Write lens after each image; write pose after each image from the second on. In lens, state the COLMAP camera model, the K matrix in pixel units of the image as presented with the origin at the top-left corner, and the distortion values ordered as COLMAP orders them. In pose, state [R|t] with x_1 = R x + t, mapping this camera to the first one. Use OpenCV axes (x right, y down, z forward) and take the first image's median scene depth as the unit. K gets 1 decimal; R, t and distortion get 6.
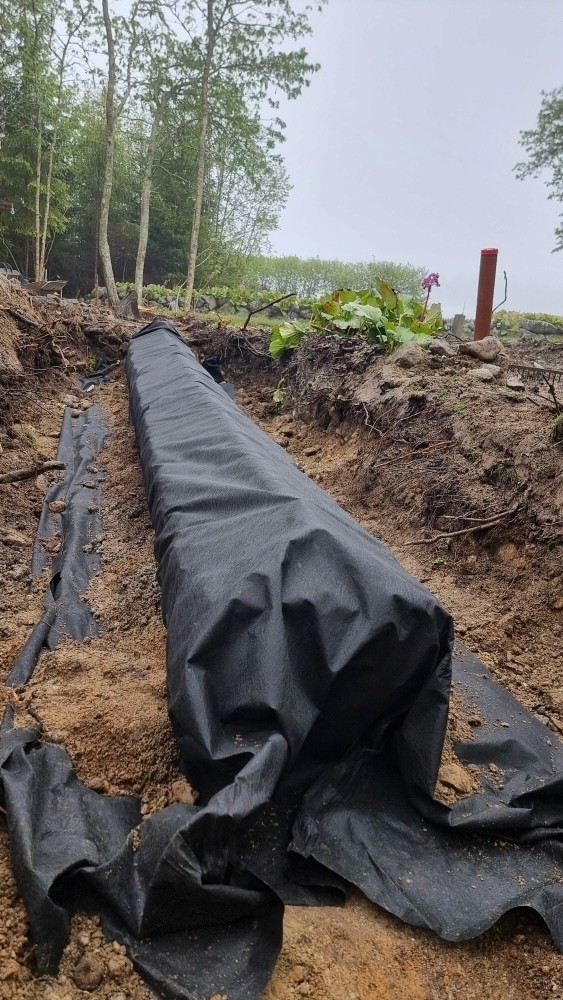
lens RADIAL K [[673.3, 0, 281.5], [0, 673.3, 500.0], [0, 0, 1]] dist [-0.001090, -0.001159]
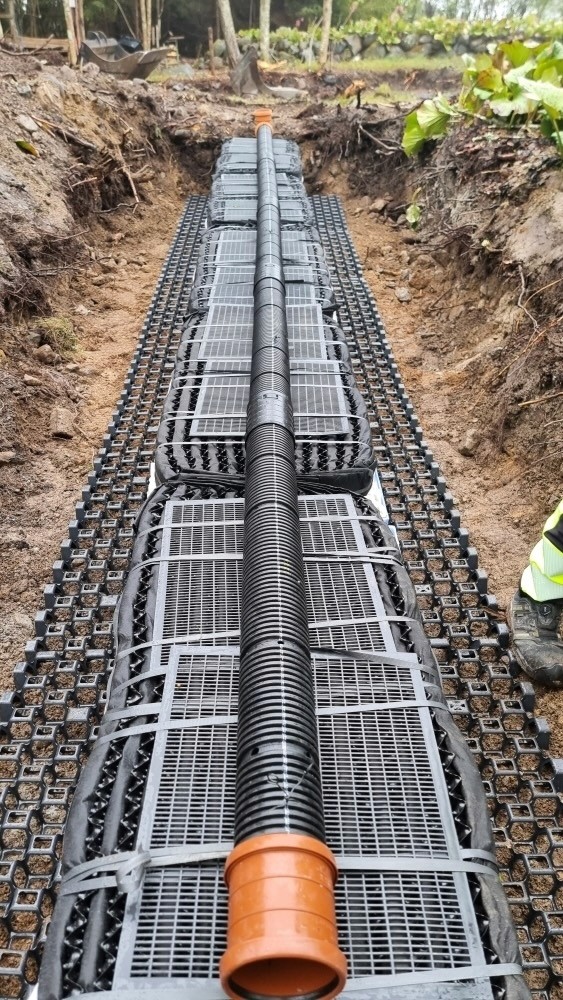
lens RADIAL K [[673.3, 0, 281.5], [0, 673.3, 500.0], [0, 0, 1]] dist [-0.001090, -0.001159]
pose [[0.971295, 0.034305, -0.235390, 0.044903], [0.044532, 0.945830, 0.321594, -0.111775], [0.233671, -0.322845, 0.917152, 0.195577]]
